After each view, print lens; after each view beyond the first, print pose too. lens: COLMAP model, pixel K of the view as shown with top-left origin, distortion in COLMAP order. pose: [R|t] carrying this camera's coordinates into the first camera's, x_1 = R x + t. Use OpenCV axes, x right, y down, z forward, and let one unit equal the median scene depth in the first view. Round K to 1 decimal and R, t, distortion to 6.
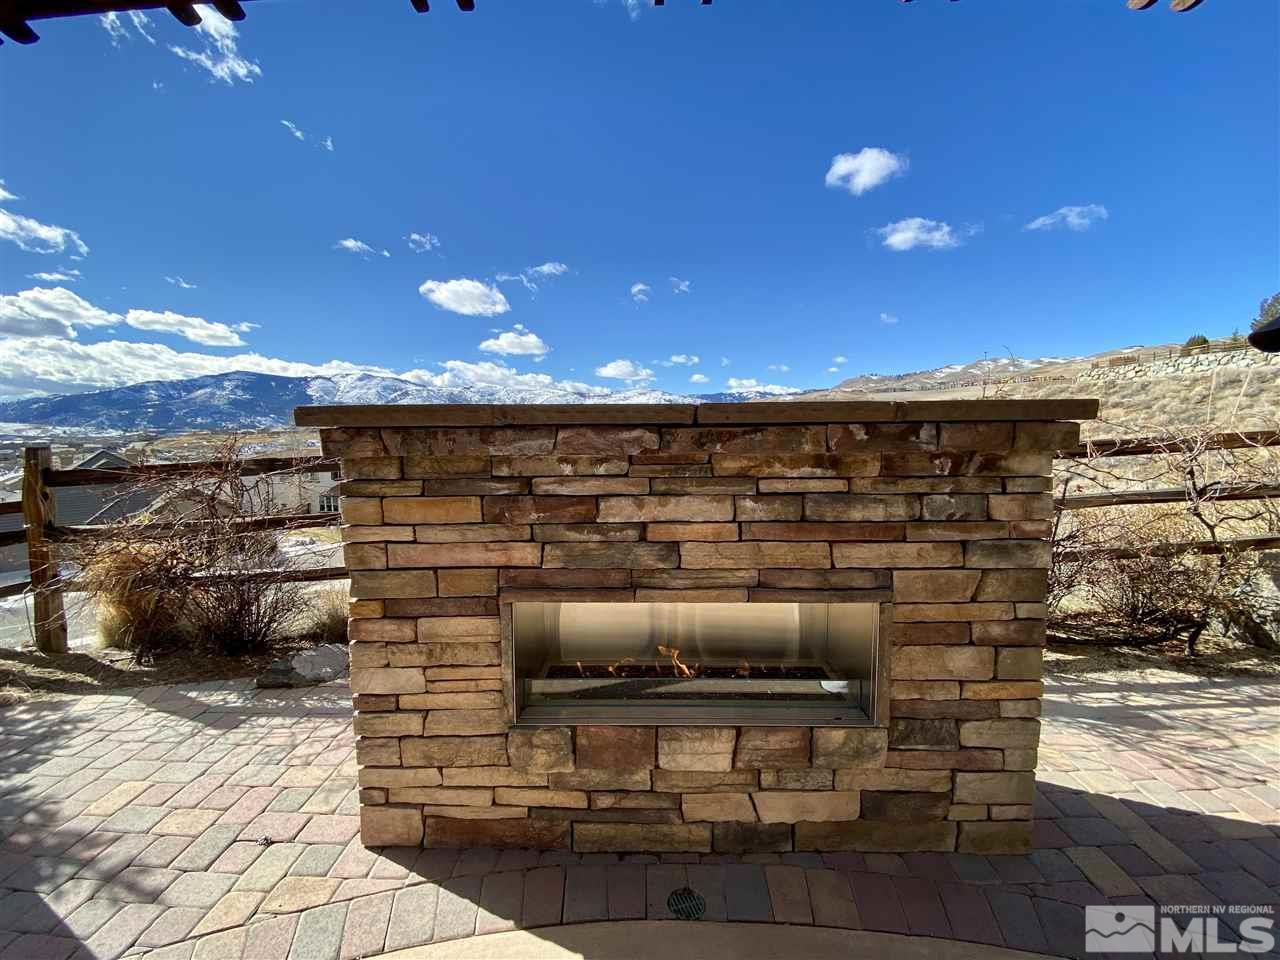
lens RADIAL K [[521.5, 0, 640.0], [0, 521.5, 480.0], [0, 0, 1]] dist [0.022329, -0.020251]
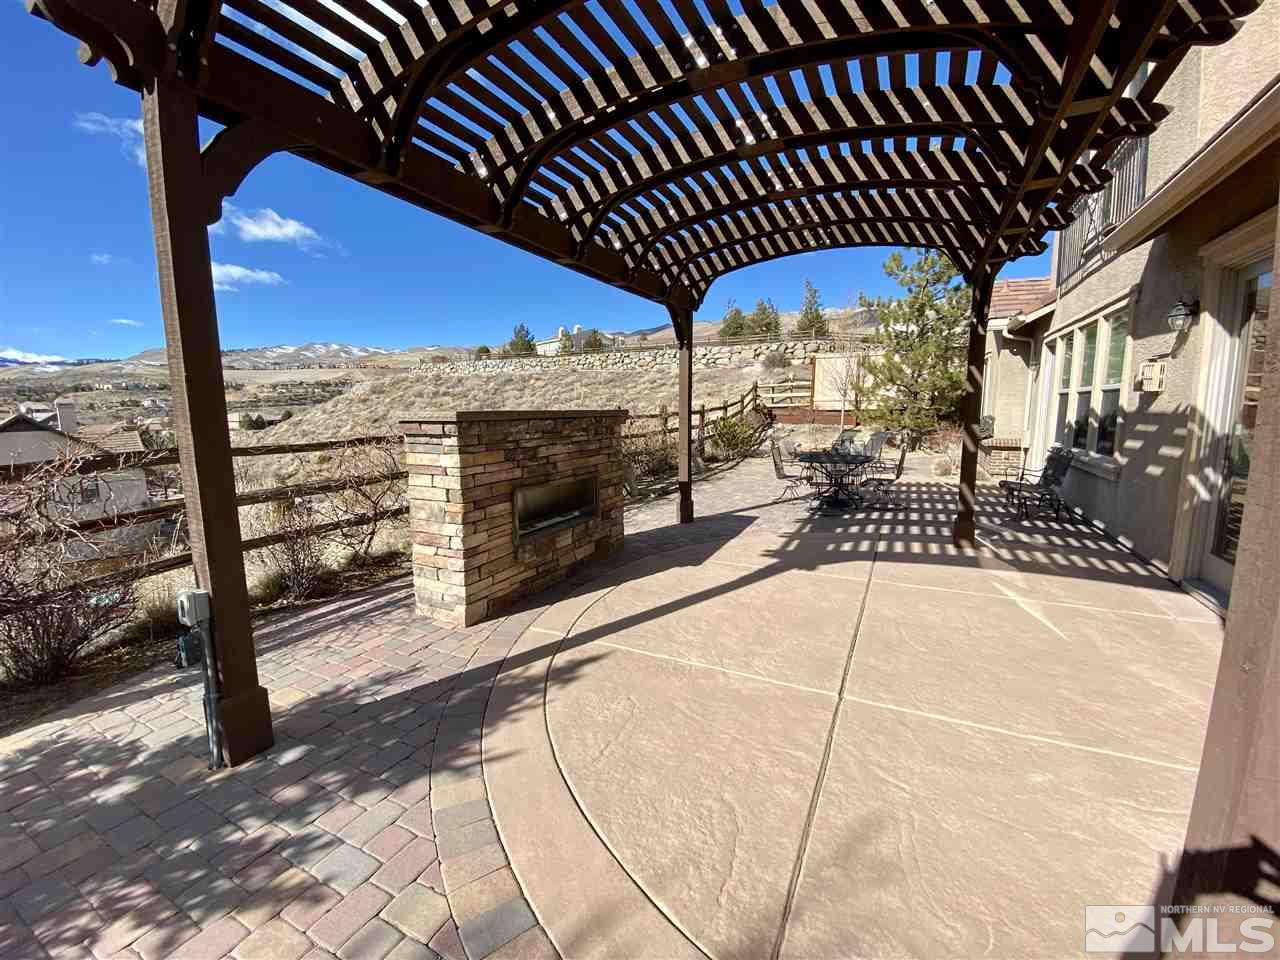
lens RADIAL K [[533.0, 0, 640.0], [0, 533.0, 480.0], [0, 0, 1]] dist [-0.014311, -0.000426]
pose [[0.440470, -0.117263, 0.890076, -2.135559], [0.089975, 0.992207, 0.086192, 0.013482], [-0.893247, 0.042120, 0.447588, -0.597081]]
